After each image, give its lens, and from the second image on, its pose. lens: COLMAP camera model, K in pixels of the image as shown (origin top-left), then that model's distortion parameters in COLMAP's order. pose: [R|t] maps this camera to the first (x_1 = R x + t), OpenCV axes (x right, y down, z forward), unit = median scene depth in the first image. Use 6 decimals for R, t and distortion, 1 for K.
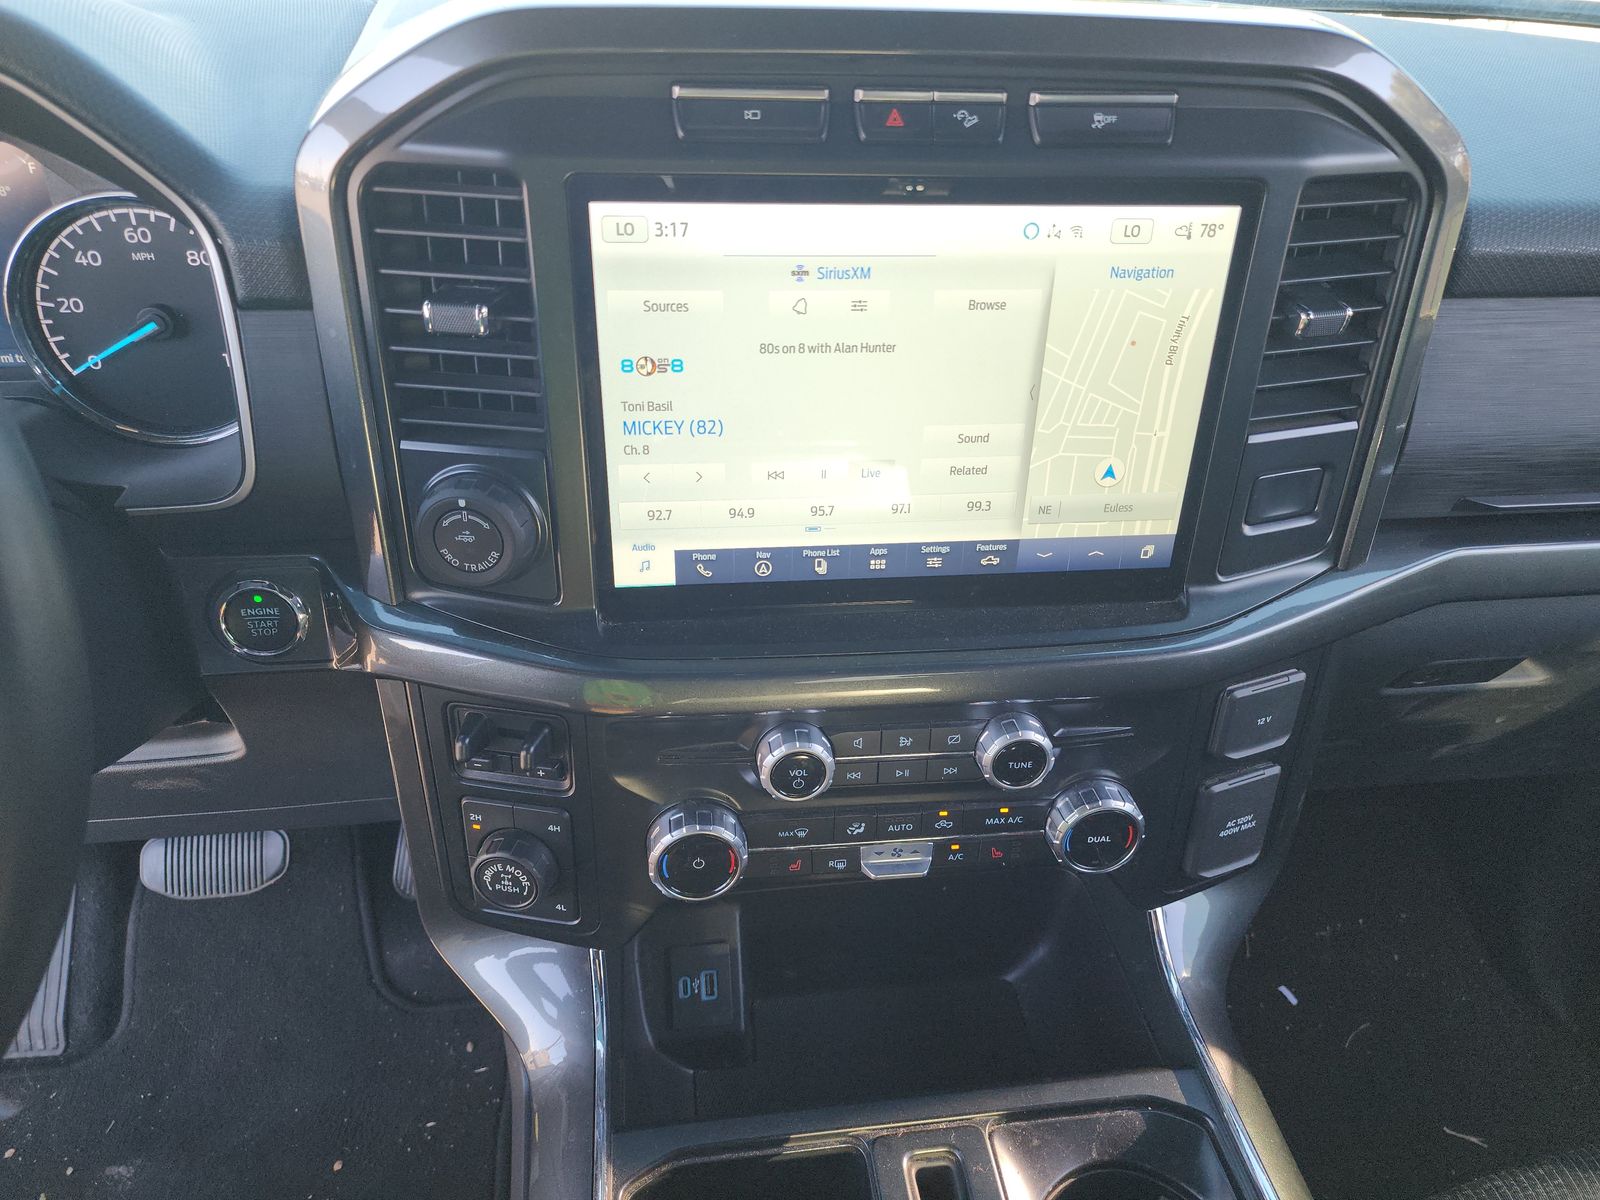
lens RADIAL K [[1095.9, 0, 795.7], [0, 1095.9, 596.6], [0, 0, 1]] dist [0.041099, -0.024295]
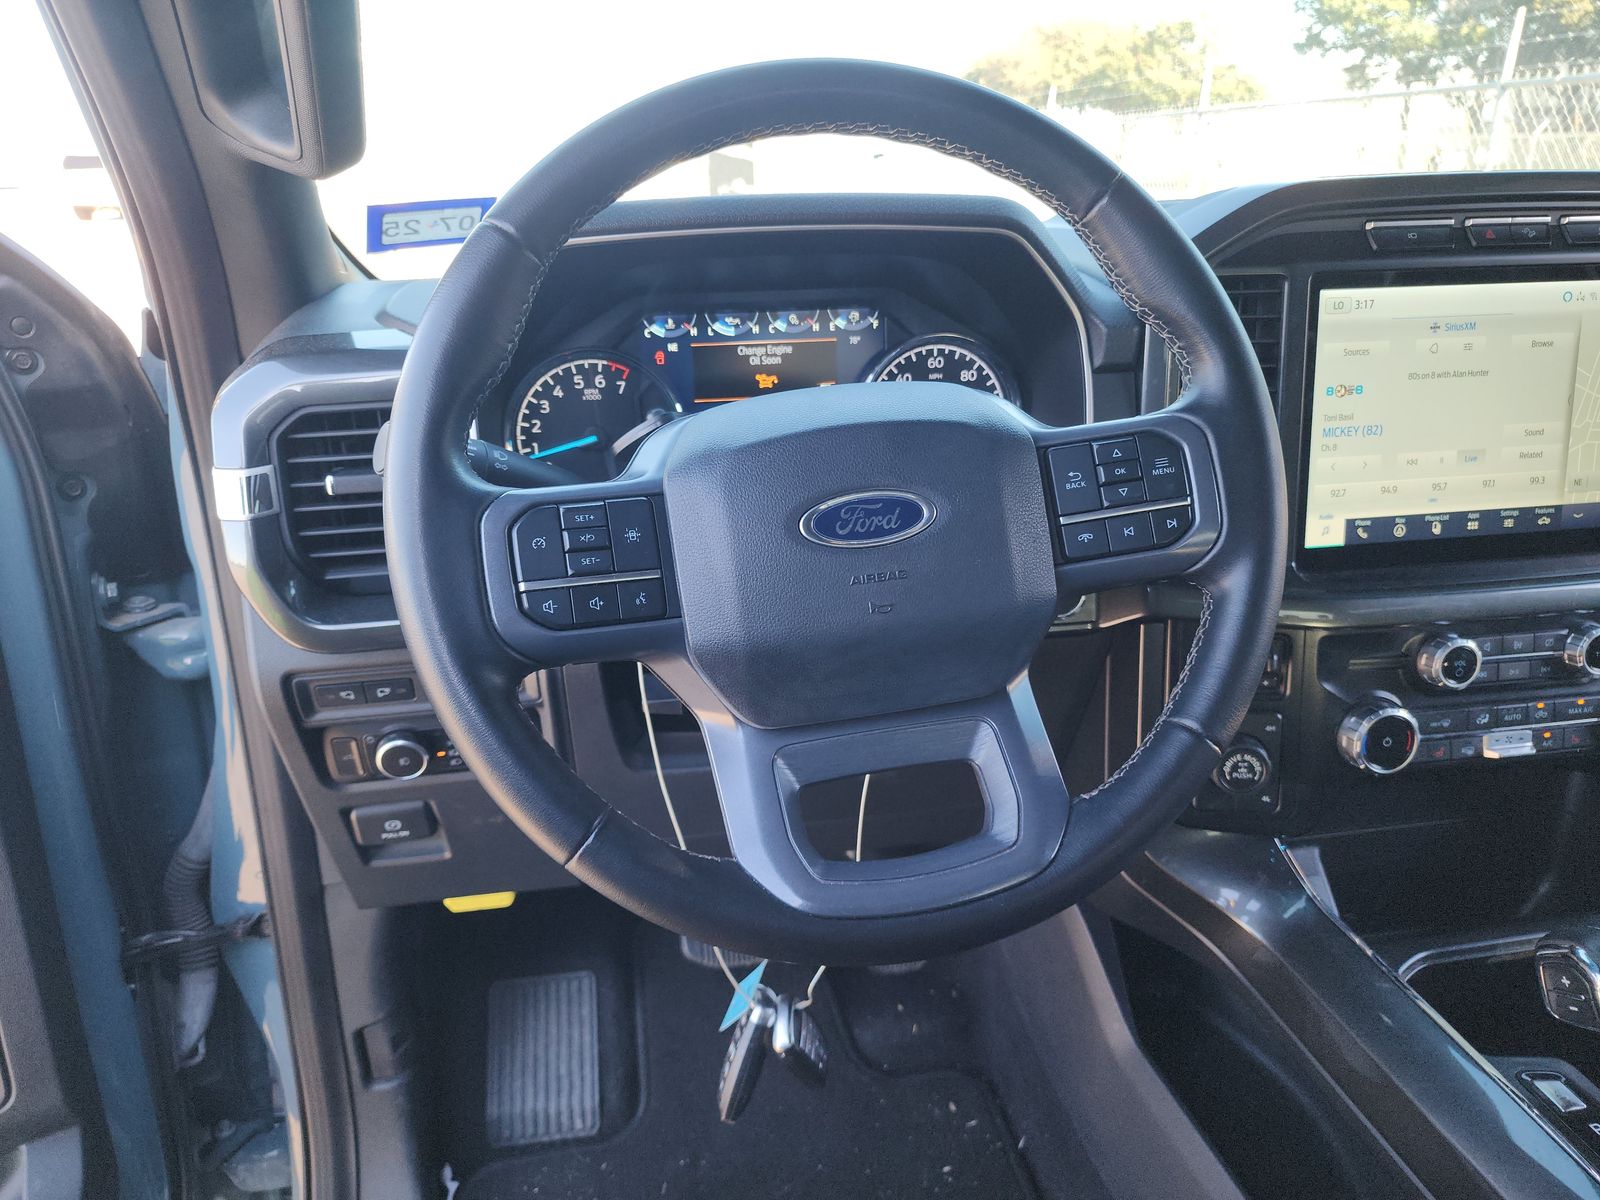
lens RADIAL K [[1095.9, 0, 796.3], [0, 1095.9, 602.1], [0, 0, 1]] dist [0.041099, -0.024295]
pose [[0.997452, -0.068729, 0.019116, -0.865646], [0.071336, 0.962714, -0.260947, 0.393283], [-0.000468, 0.261646, 0.965164, -0.400924]]
